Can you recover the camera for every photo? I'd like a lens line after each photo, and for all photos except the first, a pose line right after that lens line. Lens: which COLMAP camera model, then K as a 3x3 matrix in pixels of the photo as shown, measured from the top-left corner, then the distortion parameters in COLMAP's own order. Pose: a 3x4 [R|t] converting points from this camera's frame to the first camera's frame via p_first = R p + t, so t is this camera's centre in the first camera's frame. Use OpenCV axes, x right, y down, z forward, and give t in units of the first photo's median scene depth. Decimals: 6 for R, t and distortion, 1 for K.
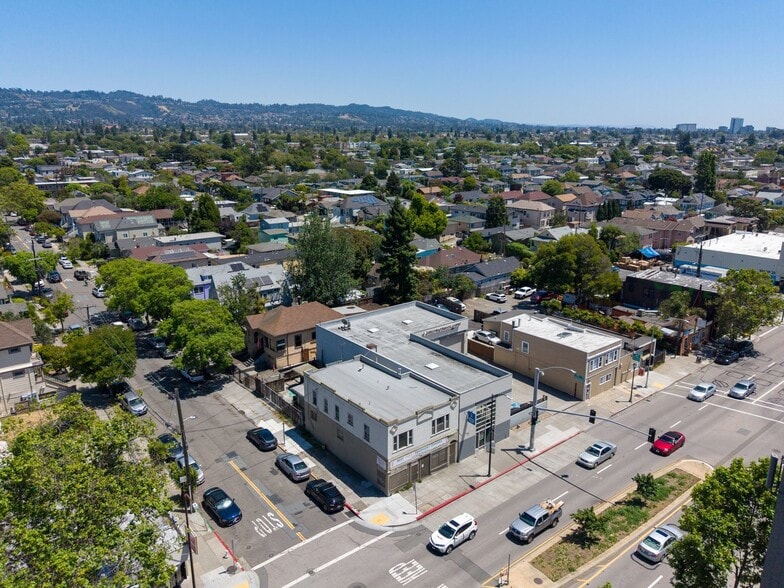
lens RADIAL K [[599.8, 0, 394.6], [0, 599.8, 257.2], [0, 0, 1]] dist [0.014315, -0.003027]
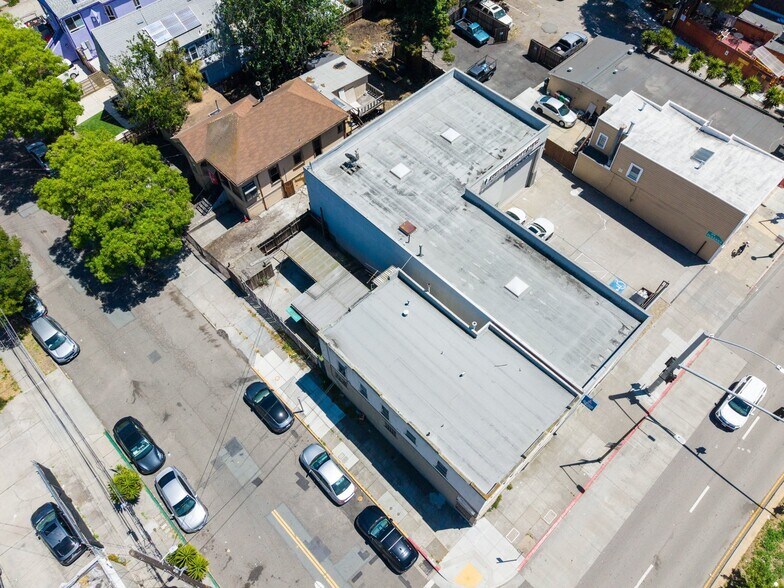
lens RADIAL K [[576.3, 0, 391.8], [0, 576.3, 304.0], [0, 0, 1]] dist [0.011599, -0.002615]
pose [[0.995683, -0.078741, 0.049142, -0.103536], [0.019647, 0.696248, 0.717532, -0.251670], [-0.090714, -0.713469, 0.694790, 0.612941]]
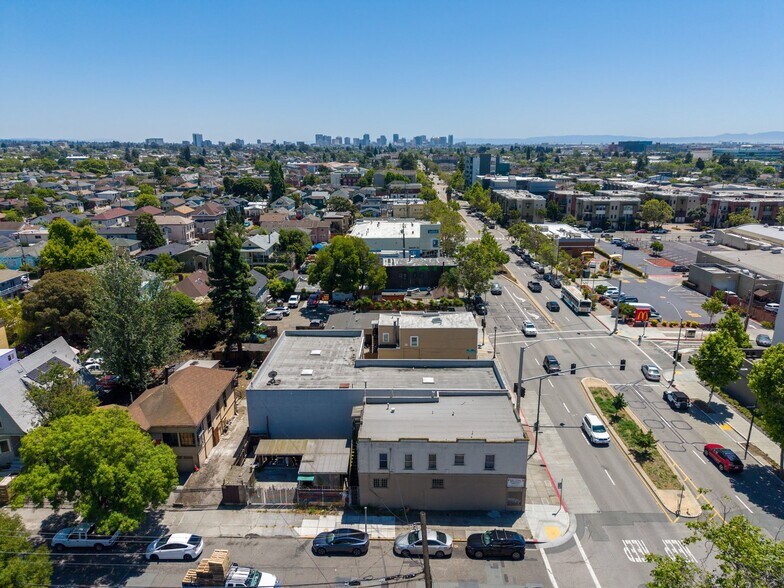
lens RADIAL K [[527.4, 0, 405.7], [0, 527.4, 285.8], [0, 0, 1]] dist [0.007290, 0.000282]
pose [[0.622952, -0.200384, 0.756160, -0.609719], [0.160838, 0.978792, 0.126879, -0.088654], [-0.765547, 0.042580, 0.641969, 0.495409]]
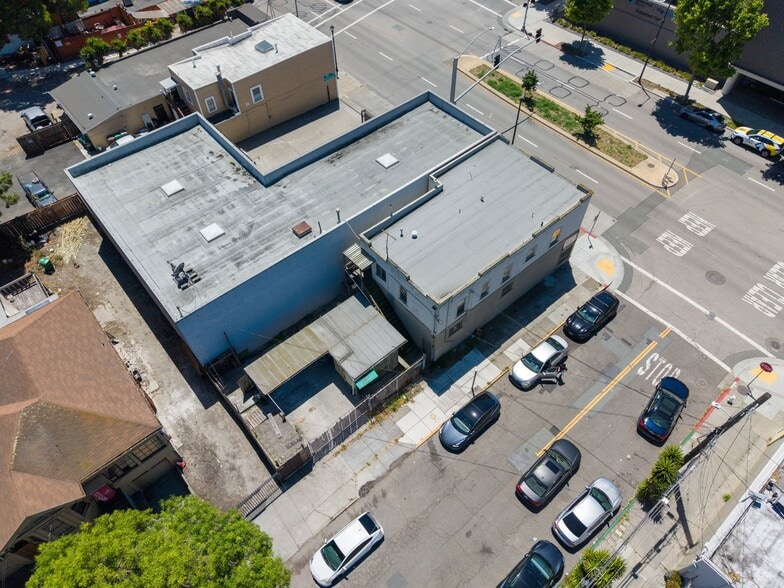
lens RADIAL K [[527.4, 0, 405.7], [0, 527.4, 285.8], [0, 0, 1]] dist [0.007290, 0.000282]
pose [[-0.039081, -0.787592, 0.614957, -0.434910], [0.218649, 0.593773, 0.774356, -0.198474], [-0.975021, 0.164722, 0.149001, 0.963677]]
